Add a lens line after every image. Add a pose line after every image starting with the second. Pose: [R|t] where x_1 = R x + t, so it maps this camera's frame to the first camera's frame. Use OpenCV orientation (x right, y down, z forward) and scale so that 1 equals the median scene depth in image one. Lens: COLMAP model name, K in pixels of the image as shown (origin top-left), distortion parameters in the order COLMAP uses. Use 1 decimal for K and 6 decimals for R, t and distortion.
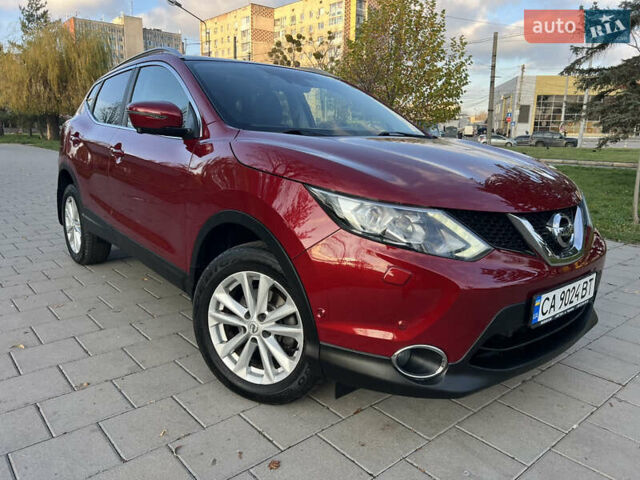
lens RADIAL K [[485.4, 0, 319.8], [0, 485.4, 240.1], [0, 0, 1]] dist [0.037680, -0.025939]
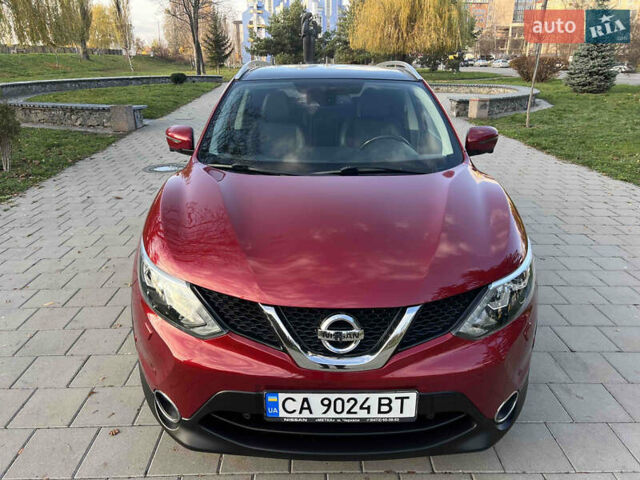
lens RADIAL K [[485.4, 0, 319.3], [0, 485.4, 235.0], [0, 0, 1]] dist [0.037680, -0.025939]
pose [[0.776118, 0.198519, -0.598524, 0.940849], [-0.123315, 0.978608, 0.164681, -0.331866], [0.618413, -0.054004, 0.783995, 0.280415]]
